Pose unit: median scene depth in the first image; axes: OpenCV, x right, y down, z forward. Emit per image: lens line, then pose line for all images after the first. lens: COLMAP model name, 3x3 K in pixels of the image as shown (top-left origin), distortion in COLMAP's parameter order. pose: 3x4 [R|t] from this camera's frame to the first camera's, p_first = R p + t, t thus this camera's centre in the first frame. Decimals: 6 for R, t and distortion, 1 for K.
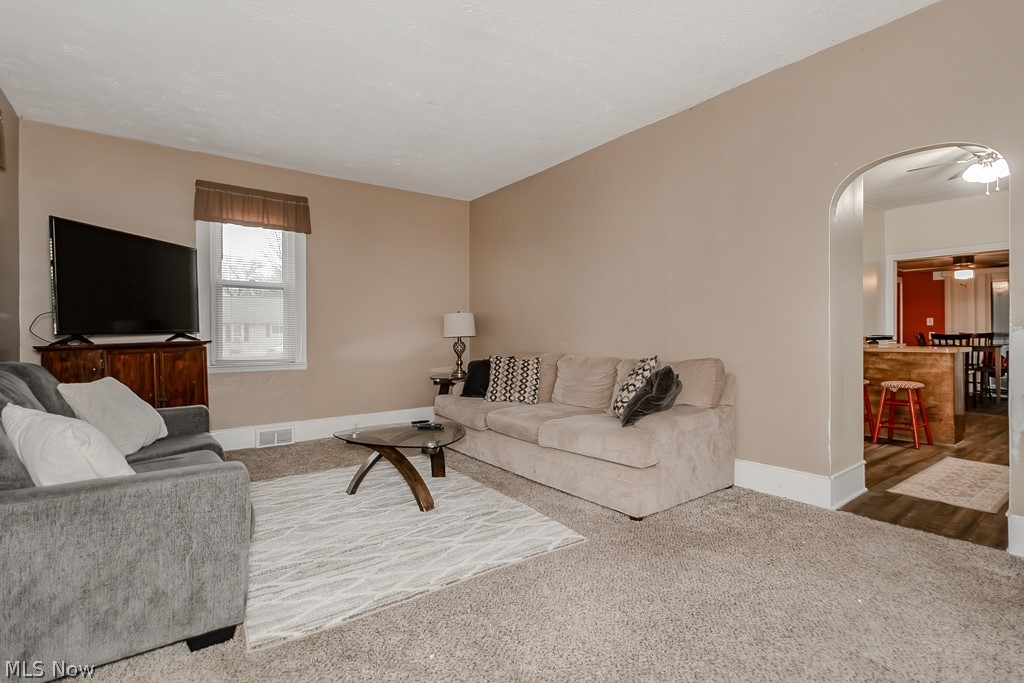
lens RADIAL K [[489.3, 0, 512.4], [0, 489.3, 332.7], [0, 0, 1]] dist [0.015113, -0.000187]
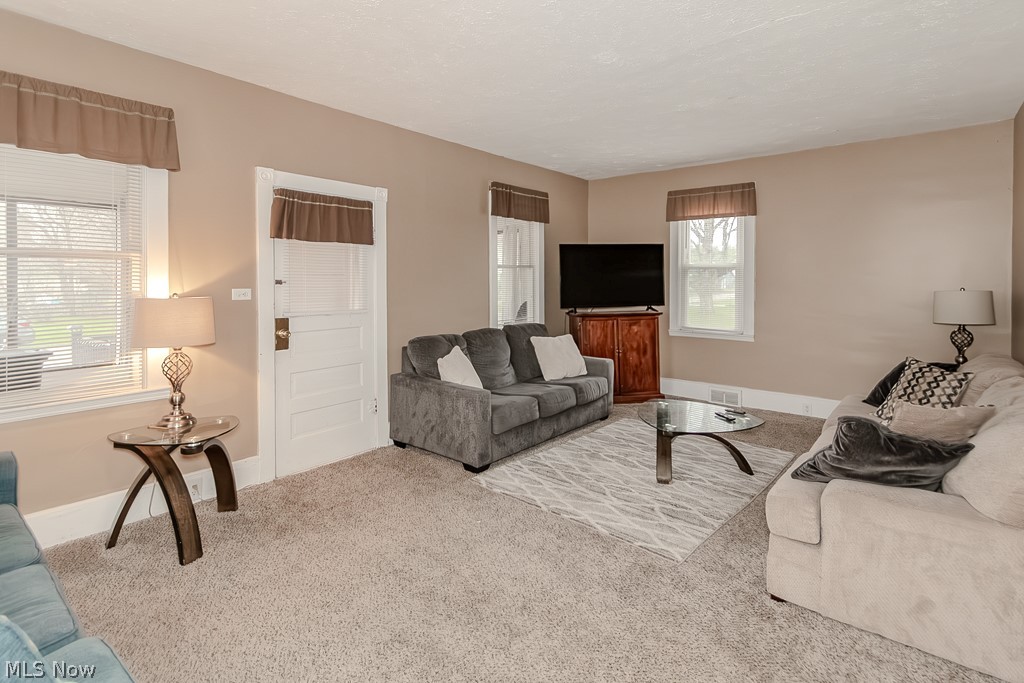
lens RADIAL K [[507.2, 0, 514.9], [0, 507.2, 285.9], [0, 0, 1]] dist [-0.000439, -0.000146]
pose [[0.231909, 0.024984, -0.972417, 0.901058], [0.000082, 0.999670, 0.025704, -0.130372], [0.972738, -0.006040, 0.231830, 0.399379]]
